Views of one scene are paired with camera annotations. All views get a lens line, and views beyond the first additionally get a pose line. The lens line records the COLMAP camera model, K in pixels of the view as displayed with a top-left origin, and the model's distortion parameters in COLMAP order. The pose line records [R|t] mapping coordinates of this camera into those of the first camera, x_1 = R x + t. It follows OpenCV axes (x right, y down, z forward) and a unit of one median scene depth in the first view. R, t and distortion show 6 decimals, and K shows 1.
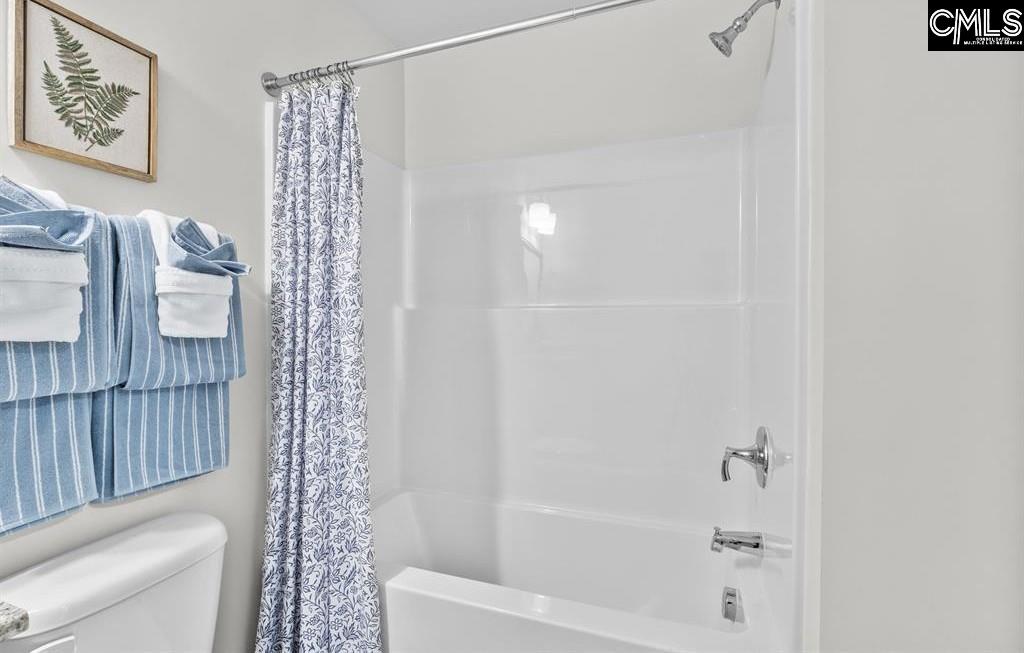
lens RADIAL K [[479.4, 0, 510.8], [0, 479.4, 321.8], [0, 0, 1]] dist [-0.002210, -0.001703]
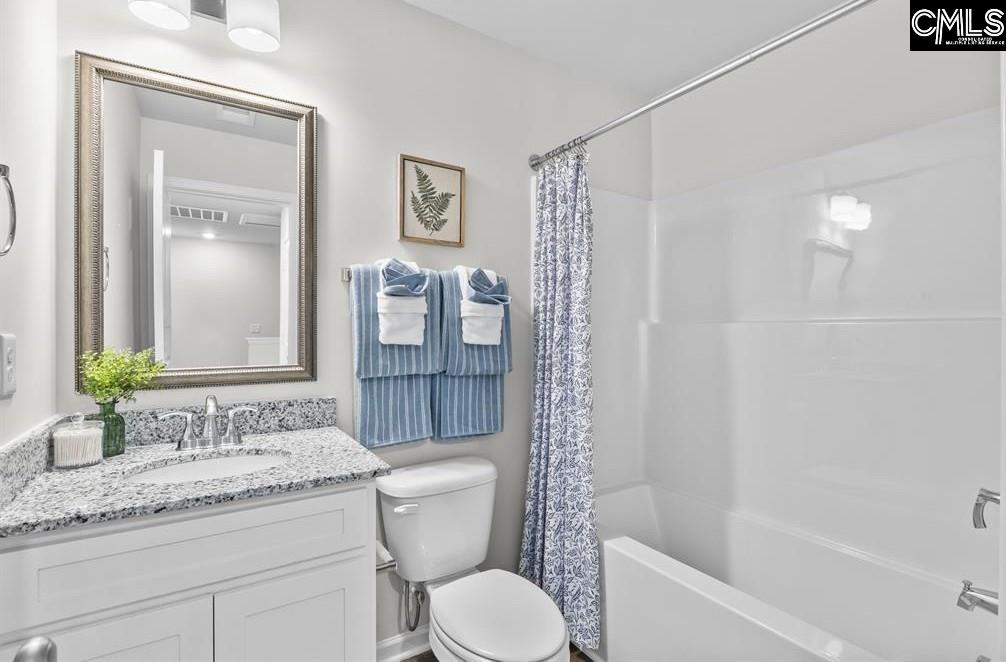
lens RADIAL K [[479.4, 0, 503.0], [0, 479.4, 331.0], [0, 0, 1]] dist [-0.000136, -0.000042]
pose [[0.804896, 0.006313, -0.593382, 0.274596], [-0.008039, 0.999968, -0.000265, -0.009462], [0.593361, 0.004983, 0.804921, -0.184738]]
